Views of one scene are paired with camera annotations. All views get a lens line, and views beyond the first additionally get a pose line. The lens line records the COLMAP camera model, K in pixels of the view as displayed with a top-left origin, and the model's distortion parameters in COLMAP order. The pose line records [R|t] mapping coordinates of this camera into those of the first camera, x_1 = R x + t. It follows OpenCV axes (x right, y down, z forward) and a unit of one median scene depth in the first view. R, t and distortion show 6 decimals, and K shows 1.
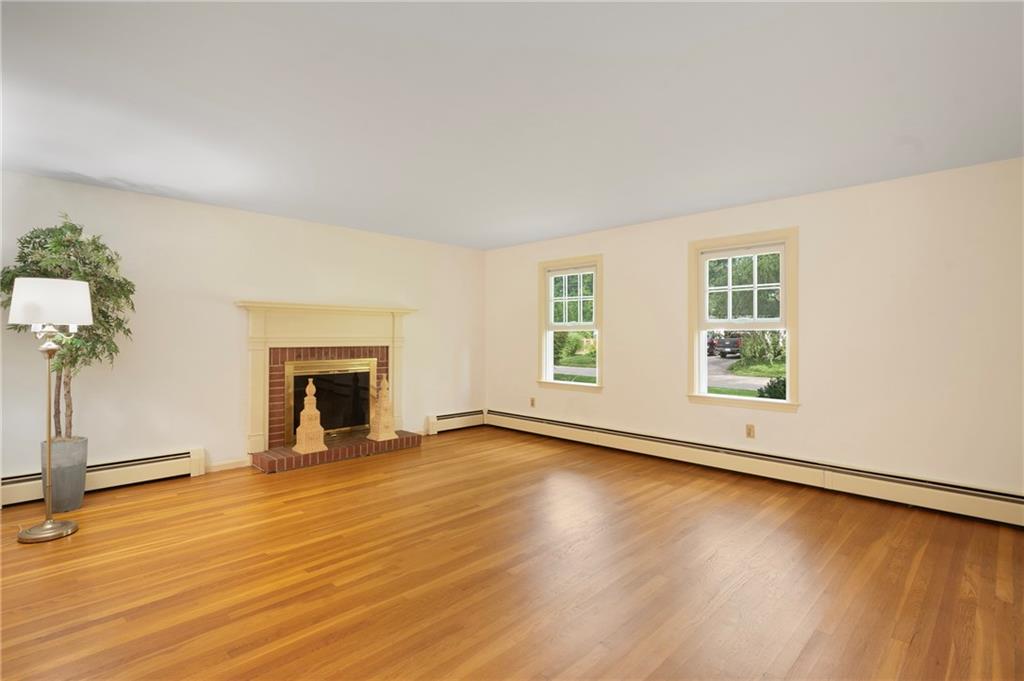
lens RADIAL K [[492.1, 0, 542.7], [0, 492.1, 339.5], [0, 0, 1]] dist [0.011169, -0.000375]
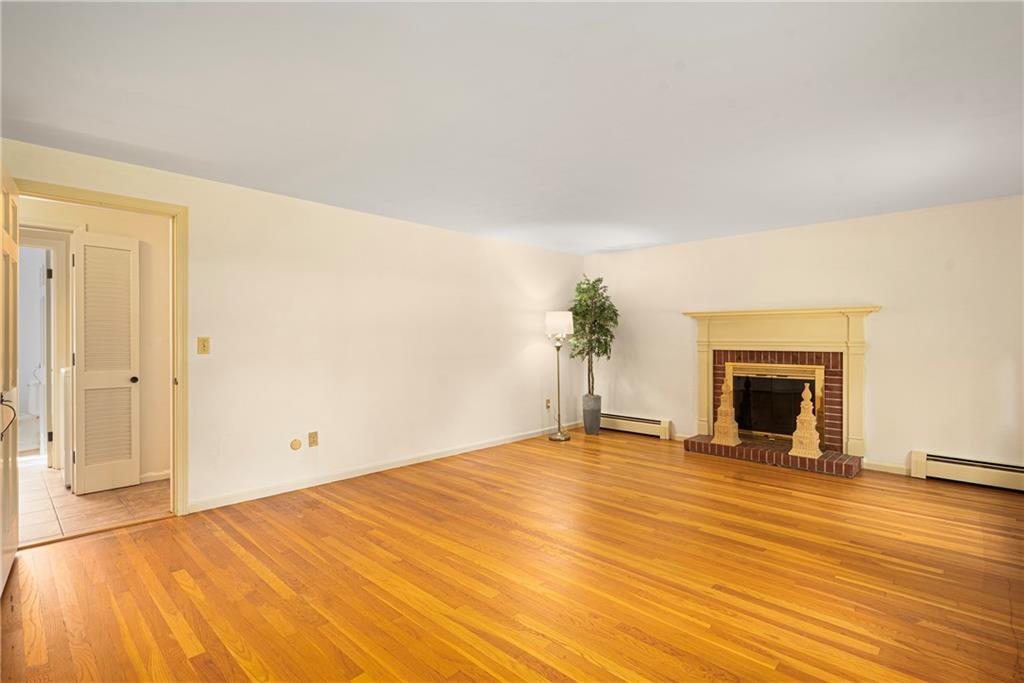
lens RADIAL K [[492.1, 0, 542.7], [0, 492.1, 340.5], [0, 0, 1]] dist [0.011169, -0.000375]
pose [[0.018786, 0.001382, -0.999823, 0.627134], [-0.010304, 0.999946, 0.001189, -0.003328], [0.999770, 0.010280, 0.018799, 0.561355]]
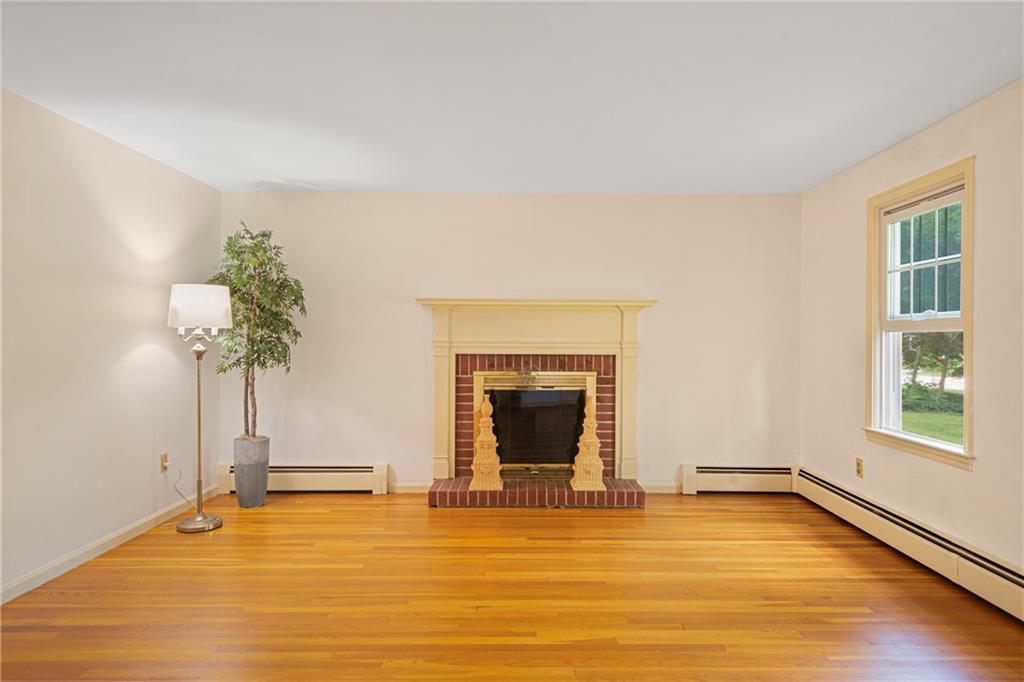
lens RADIAL K [[632.3, 0, 535.1], [0, 632.3, 340.8], [0, 0, 1]] dist [0.042442, -0.025547]
pose [[0.690748, 0.001793, -0.723093, 0.302879], [-0.009220, 0.999937, -0.006327, -0.000030], [0.723037, 0.011037, 0.690721, 0.361258]]
